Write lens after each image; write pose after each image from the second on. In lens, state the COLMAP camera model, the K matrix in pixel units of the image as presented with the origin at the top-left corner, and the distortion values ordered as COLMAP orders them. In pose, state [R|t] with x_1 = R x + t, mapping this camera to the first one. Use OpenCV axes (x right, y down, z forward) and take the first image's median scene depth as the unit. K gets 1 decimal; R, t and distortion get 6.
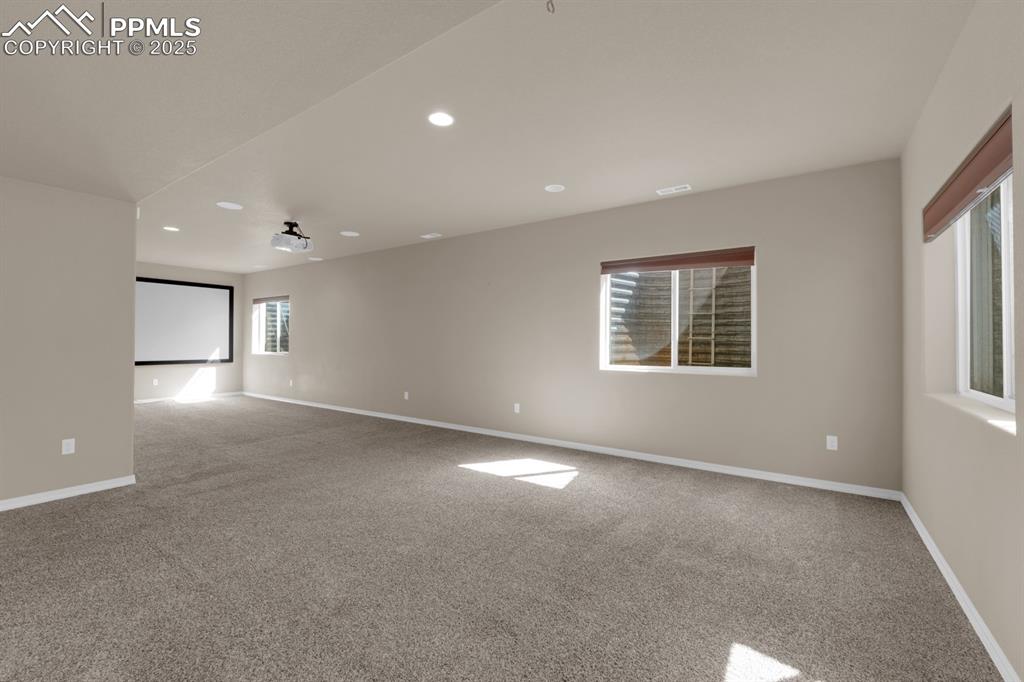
lens RADIAL K [[419.1, 0, 515.6], [0, 419.1, 330.5], [0, 0, 1]] dist [0.000360, 0.000019]
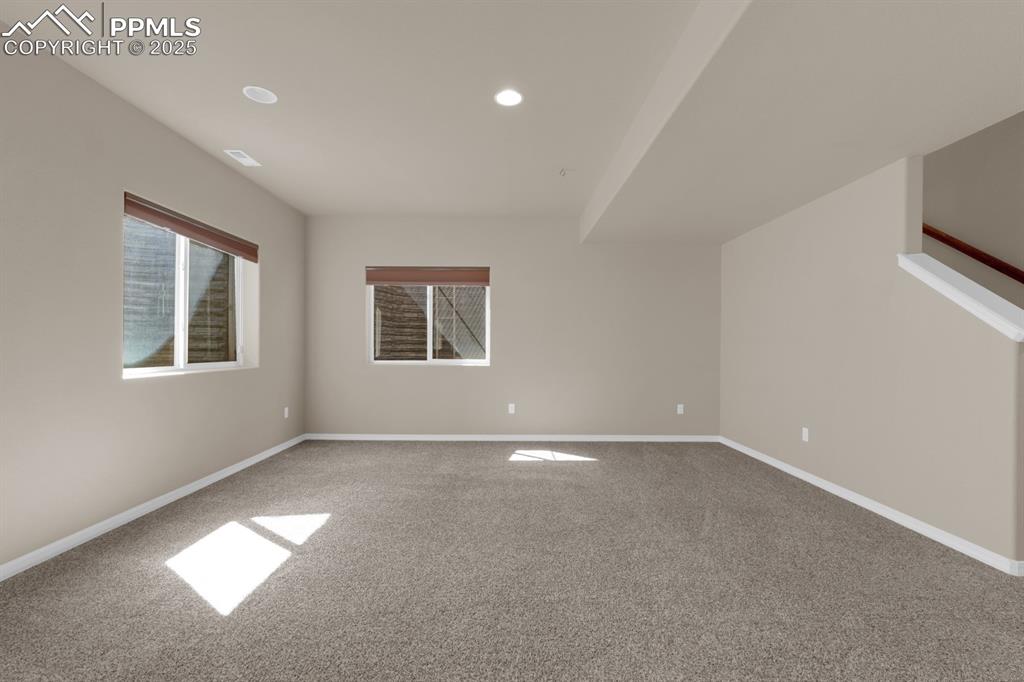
lens RADIAL K [[473.5, 0, 516.7], [0, 473.5, 346.4], [0, 0, 1]] dist [-0.000382, 0.000022]
pose [[-0.571160, -0.037348, 0.819989, -0.330179], [-0.070344, 0.997516, -0.003564, 0.004416], [-0.817819, -0.059717, -0.572369, 0.470002]]
